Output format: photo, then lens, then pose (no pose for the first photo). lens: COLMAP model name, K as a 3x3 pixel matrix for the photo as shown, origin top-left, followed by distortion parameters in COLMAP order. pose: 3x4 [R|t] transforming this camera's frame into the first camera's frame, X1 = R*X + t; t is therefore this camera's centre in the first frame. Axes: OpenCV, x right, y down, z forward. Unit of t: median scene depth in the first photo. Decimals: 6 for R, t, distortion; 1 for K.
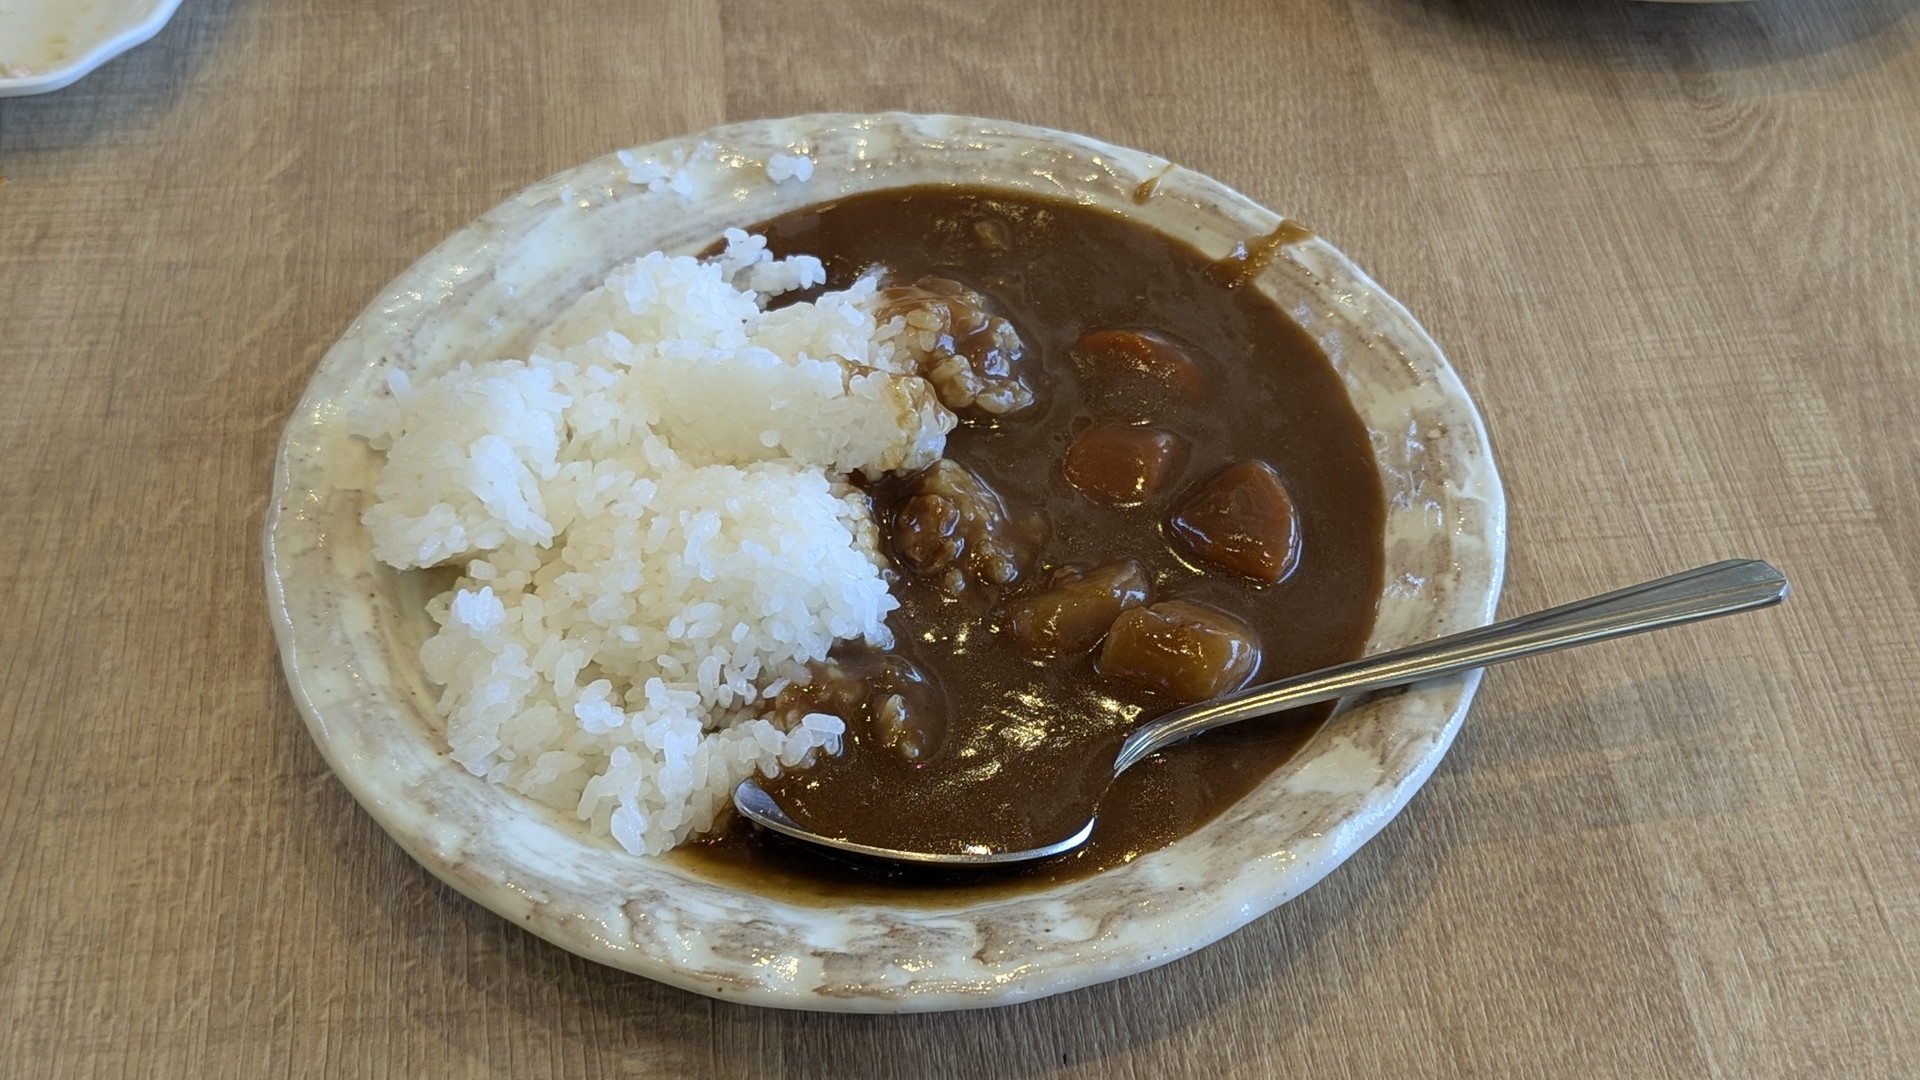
lens RADIAL K [[1402.6, 0, 960.2], [0, 1402.6, 537.5], [0, 0, 1]] dist [0.014961, -0.012672]
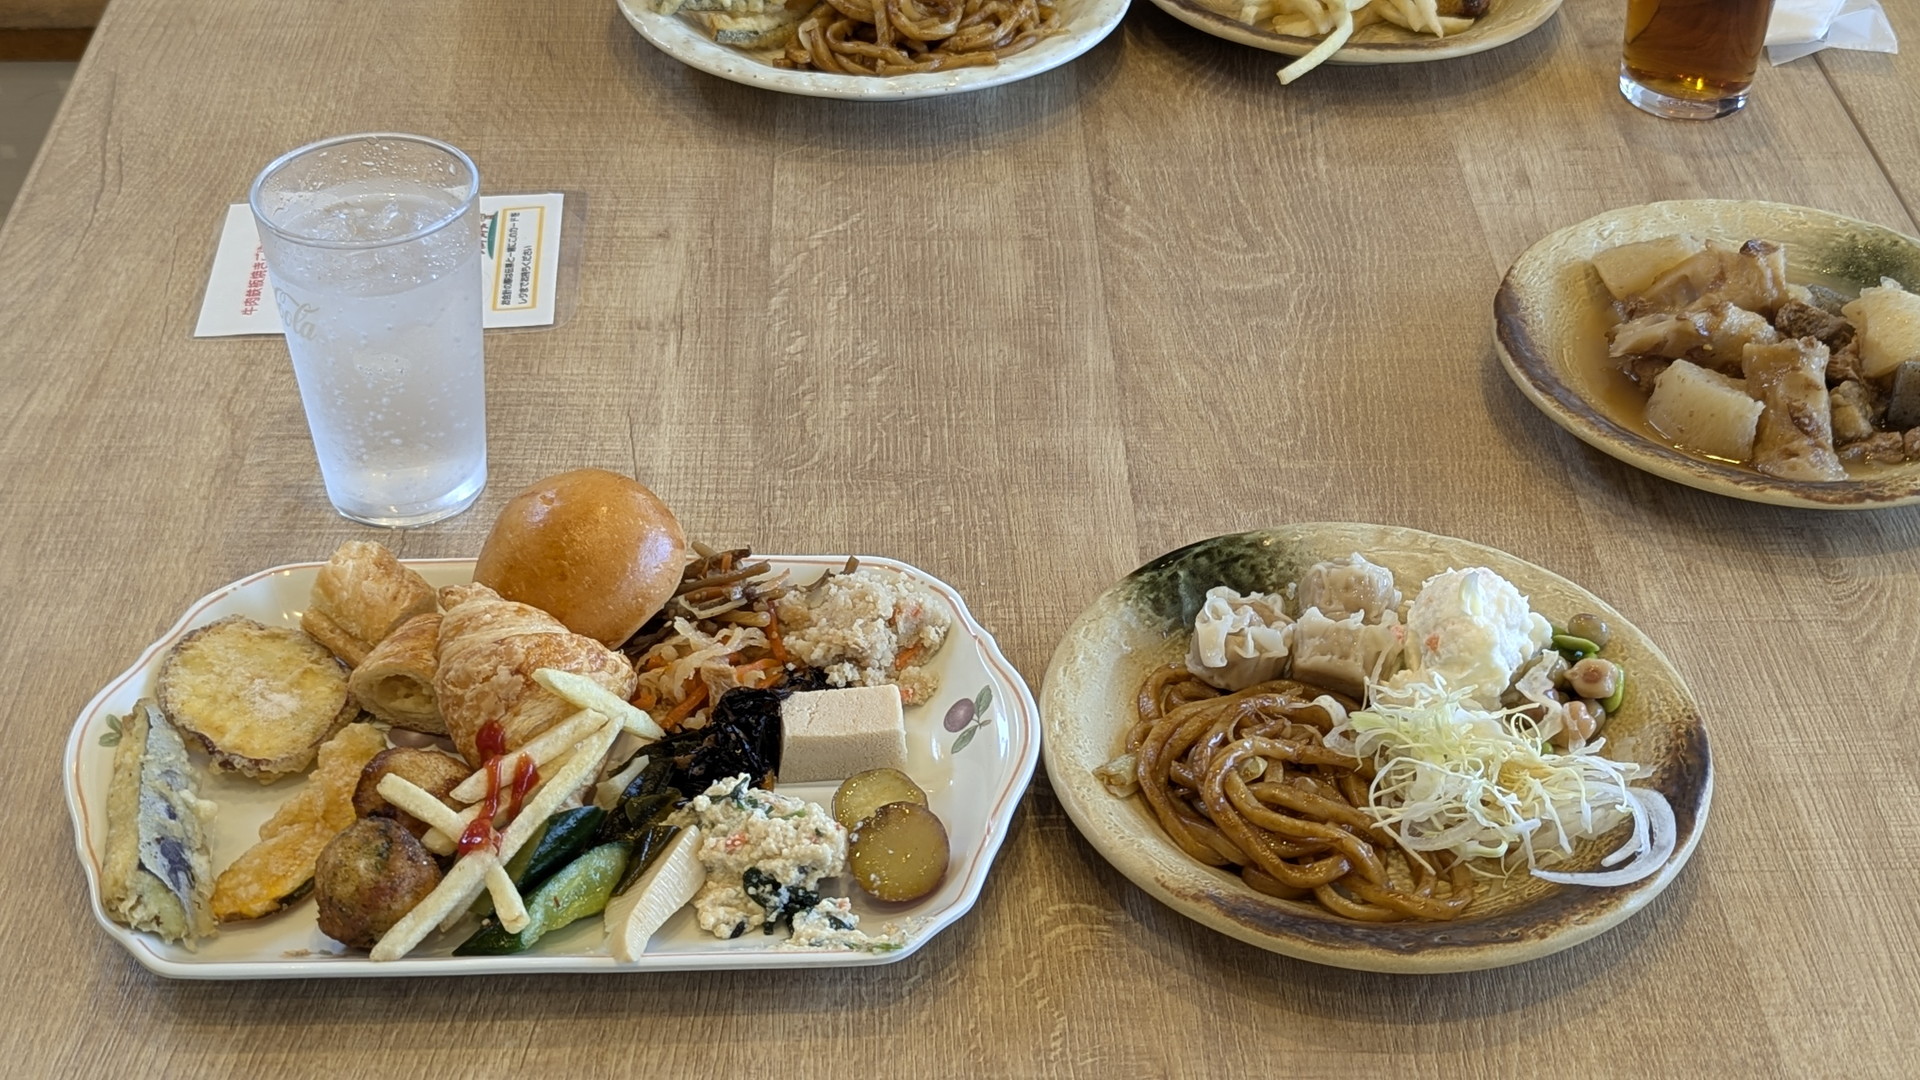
lens RADIAL K [[1402.6, 0, 965.0], [0, 1402.6, 540.4], [0, 0, 1]] dist [0.014961, -0.012672]
pose [[0.984397, 0.016359, -0.175199, -0.117318], [-0.058347, 0.969683, -0.237297, 0.058251], [0.166005, 0.243817, 0.955508, -0.618424]]
